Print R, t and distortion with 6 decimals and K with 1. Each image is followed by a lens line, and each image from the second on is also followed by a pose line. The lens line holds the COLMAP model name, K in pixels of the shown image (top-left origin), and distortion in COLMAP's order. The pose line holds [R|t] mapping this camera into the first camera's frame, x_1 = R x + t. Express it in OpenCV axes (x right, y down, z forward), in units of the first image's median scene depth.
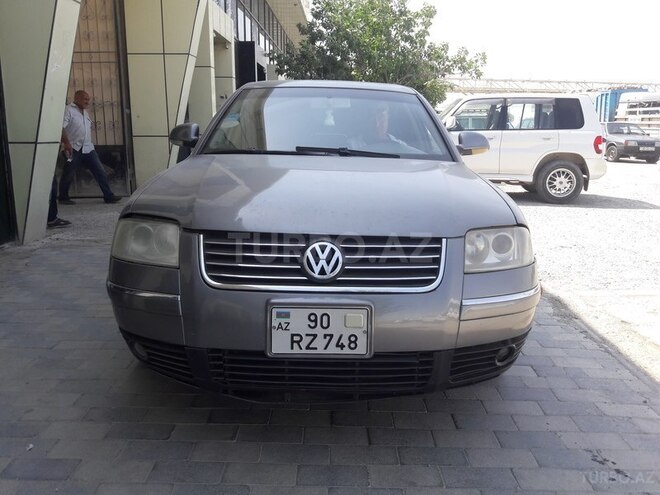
lens RADIAL K [[544.8, 0, 337.4], [0, 544.8, 246.4], [0, 0, 1]] dist [0.029290, -0.087350]
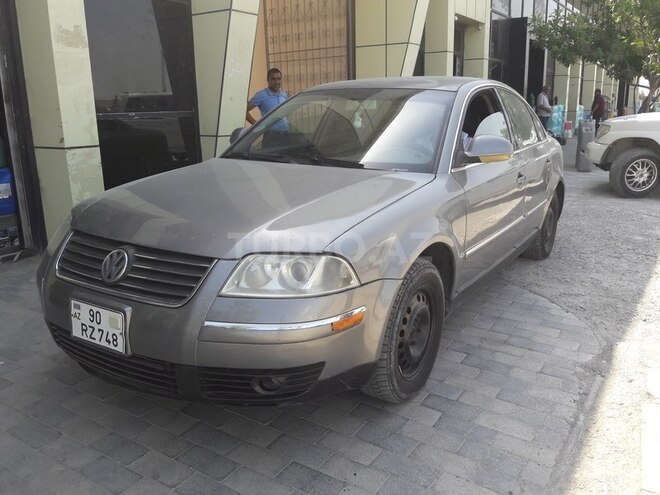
lens RADIAL K [[544.8, 0, 337.4], [0, 544.8, 246.4], [0, 0, 1]] dist [0.029290, -0.087350]
pose [[0.845098, 0.112462, -0.522649, 0.995644], [-0.091225, 0.993621, 0.066297, -0.138880], [0.526770, -0.008349, 0.849967, 0.266369]]
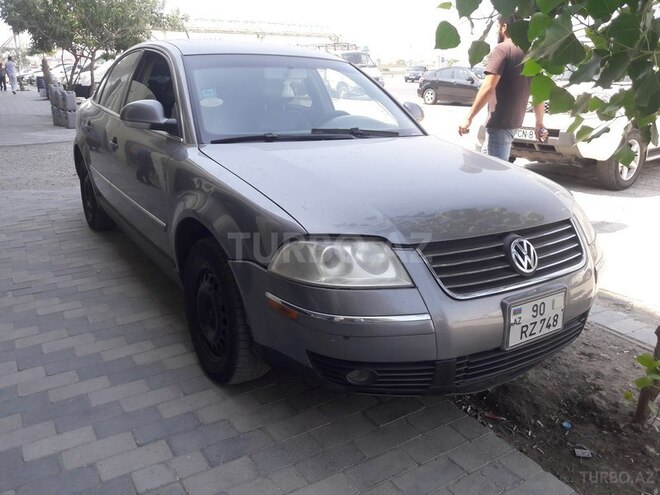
lens RADIAL K [[533.3, 0, 333.8], [0, 533.3, 258.5], [0, 0, 1]] dist [0.031210, -0.073681]
pose [[0.849818, -0.170790, 0.498639, -0.919422], [0.097058, 0.980575, 0.170446, -0.196466], [-0.518063, -0.096451, 0.849887, 0.278549]]
